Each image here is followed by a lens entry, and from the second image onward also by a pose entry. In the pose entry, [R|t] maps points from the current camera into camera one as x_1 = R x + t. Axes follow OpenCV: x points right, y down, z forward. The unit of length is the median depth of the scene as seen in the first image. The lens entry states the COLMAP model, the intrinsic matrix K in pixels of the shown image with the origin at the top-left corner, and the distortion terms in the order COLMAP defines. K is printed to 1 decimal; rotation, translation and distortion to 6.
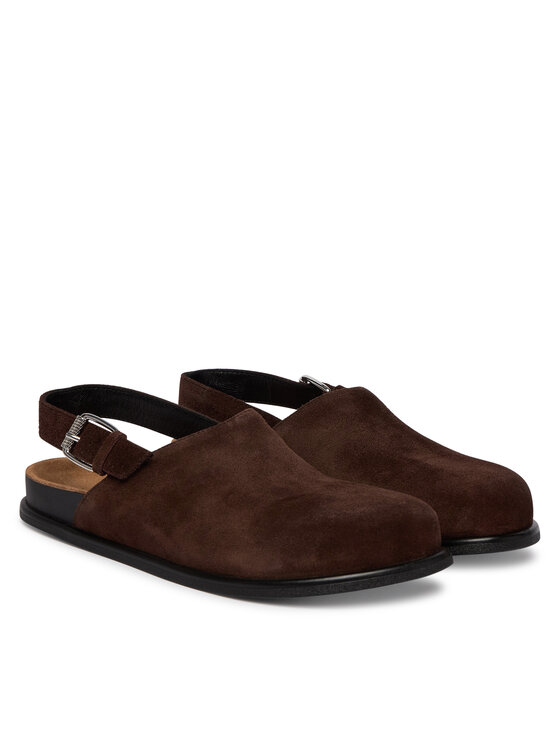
lens RADIAL K [[3177.0, 0, 280.0], [0, 3177.0, 373.0], [0, 0, 1]] dist [-0.270041, -2.061383]
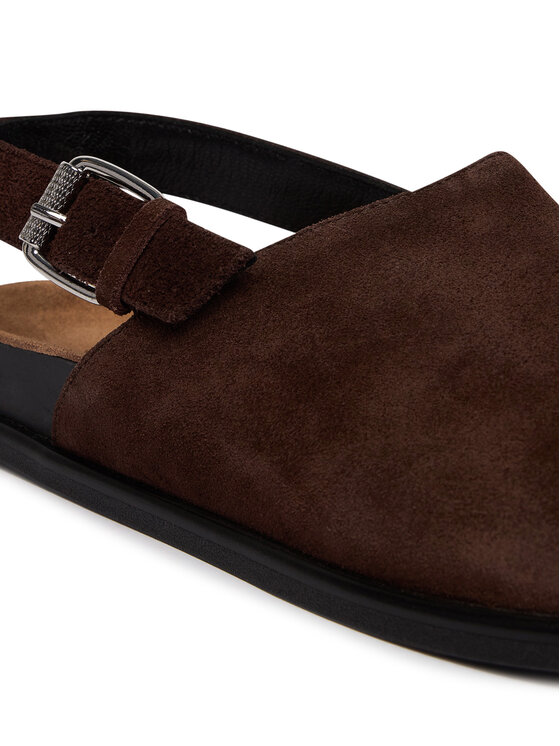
lens RADIAL K [[1212.3, 0, 280.0], [0, 1212.3, 373.0], [0, 0, 1]] dist [0.001124, 0.002773]
pose [[0.999304, 0.015024, -0.034148, -0.031698], [-0.013762, 0.999224, 0.036892, 0.033851], [0.034676, -0.036396, 0.998736, 0.856537]]
